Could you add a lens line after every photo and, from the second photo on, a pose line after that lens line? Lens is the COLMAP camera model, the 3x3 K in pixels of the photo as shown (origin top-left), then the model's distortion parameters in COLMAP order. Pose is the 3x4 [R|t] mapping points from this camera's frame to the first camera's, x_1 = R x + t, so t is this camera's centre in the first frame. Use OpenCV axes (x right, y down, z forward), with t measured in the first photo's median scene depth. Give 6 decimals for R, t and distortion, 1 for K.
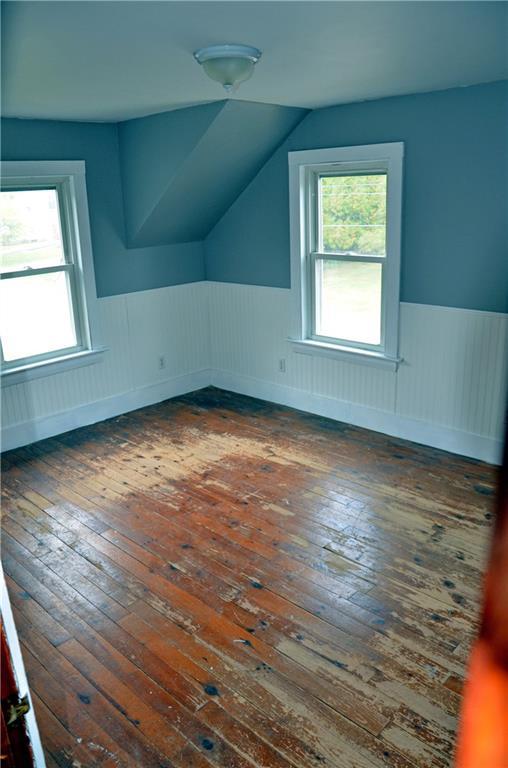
lens RADIAL K [[602.4, 0, 266.8], [0, 602.4, 385.3], [0, 0, 1]] dist [-0.157811, 0.127747]
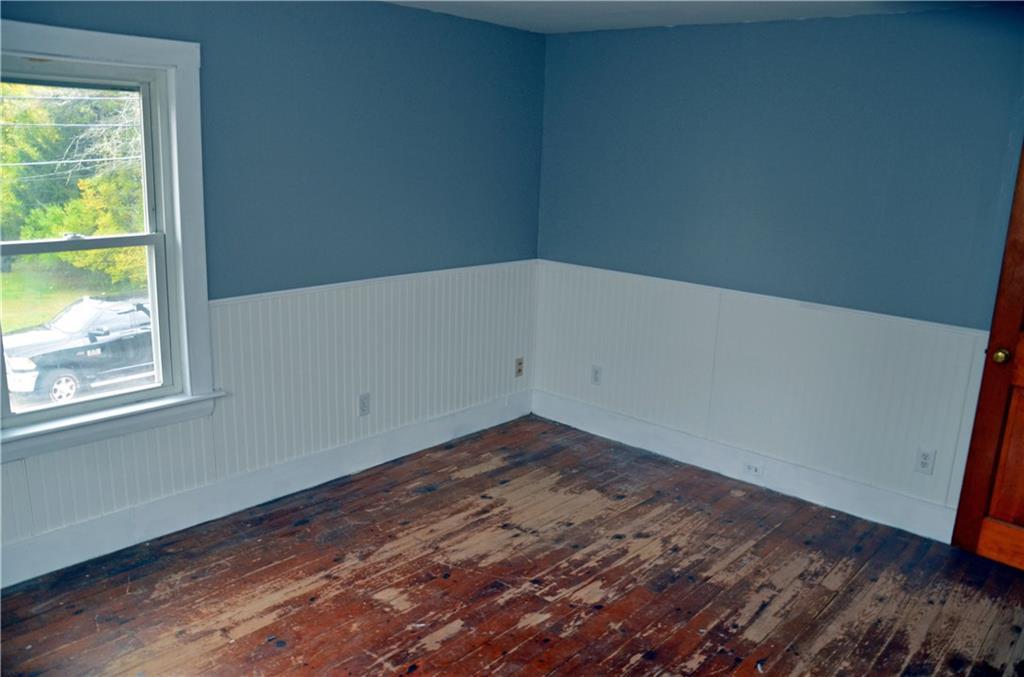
lens RADIAL K [[803.1, 0, 503.6], [0, 803.1, 342.7], [0, 0, 1]] dist [-0.157811, 0.127747]
pose [[-0.027447, -0.206286, 0.978107, -0.625389], [0.268625, 0.940962, 0.205990, -0.195727], [-0.962854, 0.268398, 0.029587, 0.740167]]
